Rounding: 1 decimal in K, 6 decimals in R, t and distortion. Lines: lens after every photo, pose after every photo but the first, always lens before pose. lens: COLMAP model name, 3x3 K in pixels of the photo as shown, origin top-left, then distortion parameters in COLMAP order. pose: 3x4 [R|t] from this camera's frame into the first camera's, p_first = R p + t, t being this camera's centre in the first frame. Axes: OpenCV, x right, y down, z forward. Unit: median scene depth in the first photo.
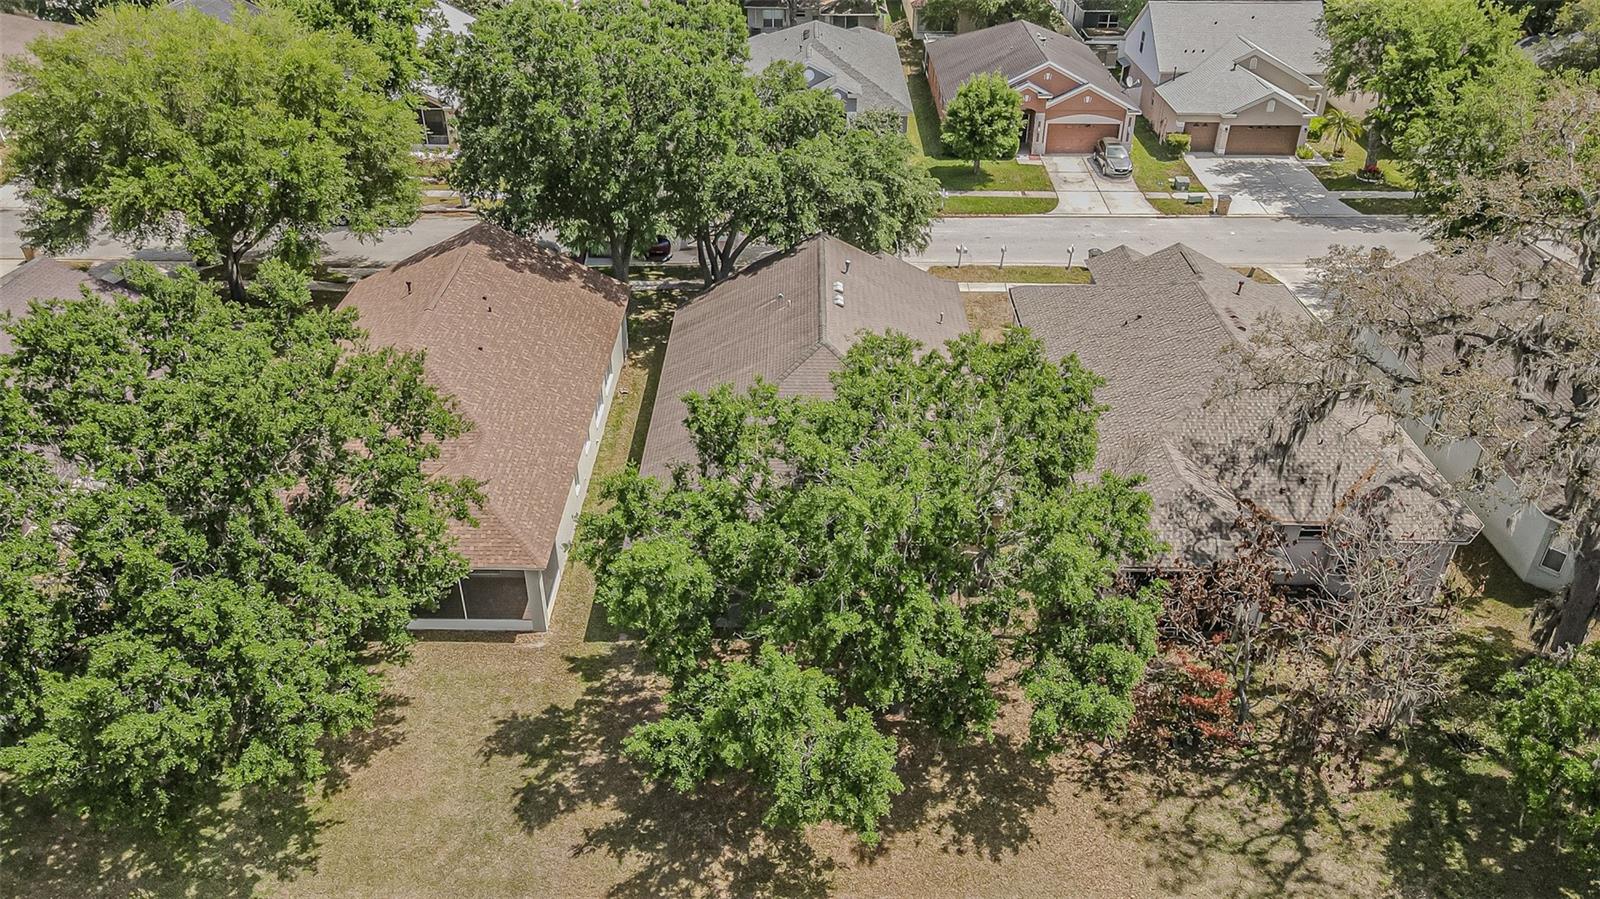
lens RADIAL K [[1180.4, 0, 800.0], [0, 1180.4, 449.5], [0, 0, 1]] dist [0.008912, 0.006090]
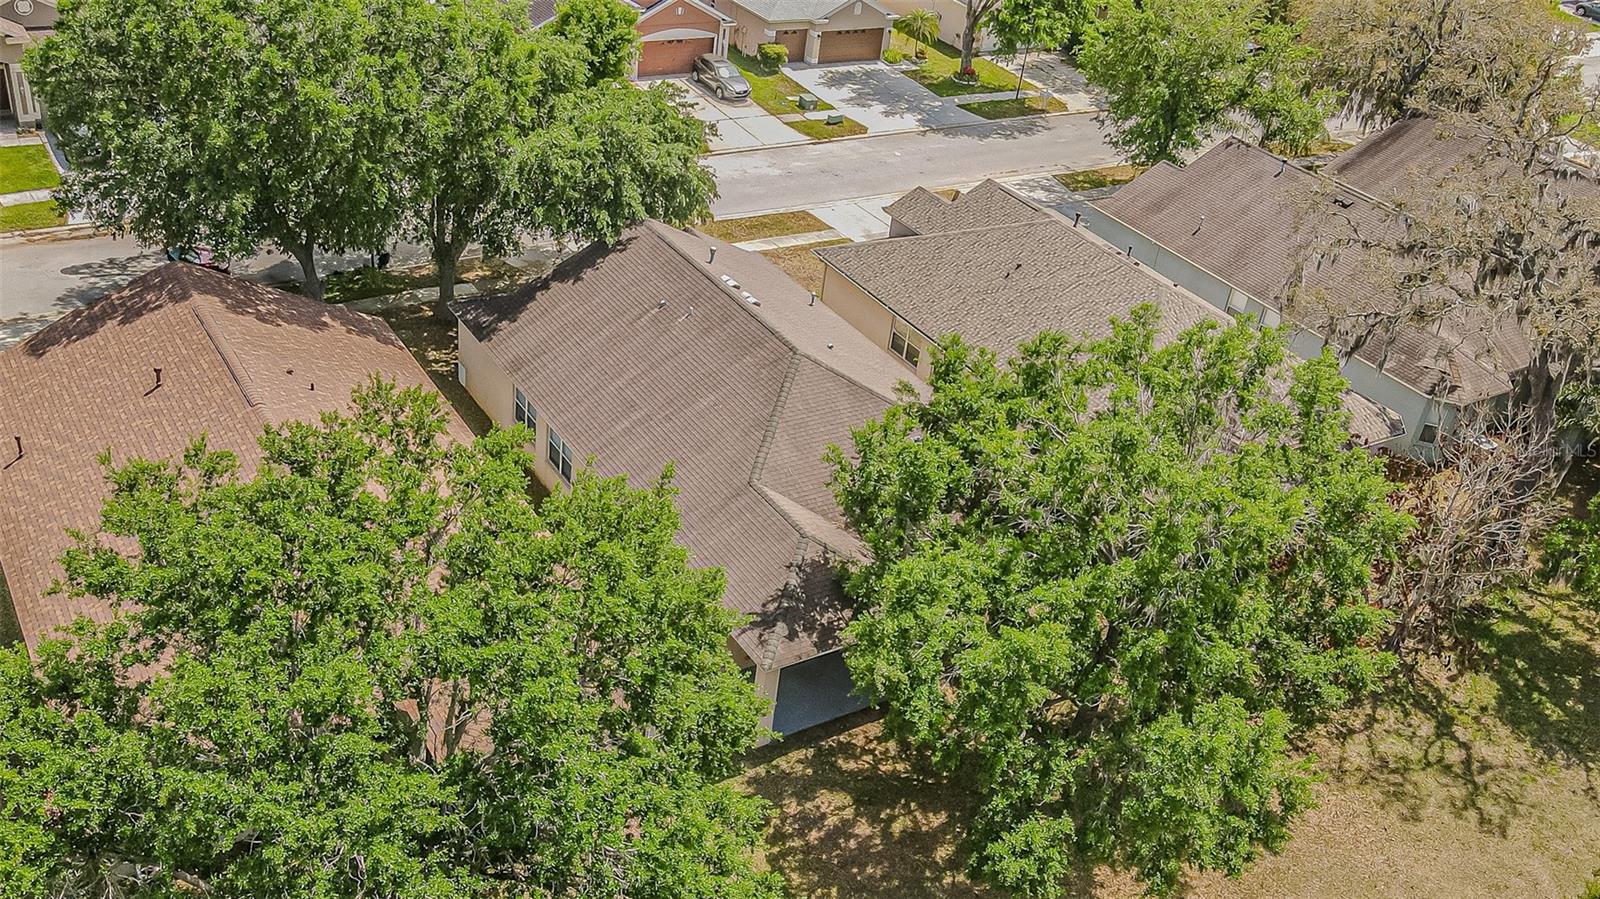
lens RADIAL K [[1446.0, 0, 800.0], [0, 1446.0, 449.5], [0, 0, 1]] dist [-0.000392, -0.003023]
pose [[0.835347, -0.205957, 0.509684, -0.292212], [0.187748, 0.978302, 0.087610, -0.064877], [-0.516669, 0.022508, 0.855889, 0.074627]]
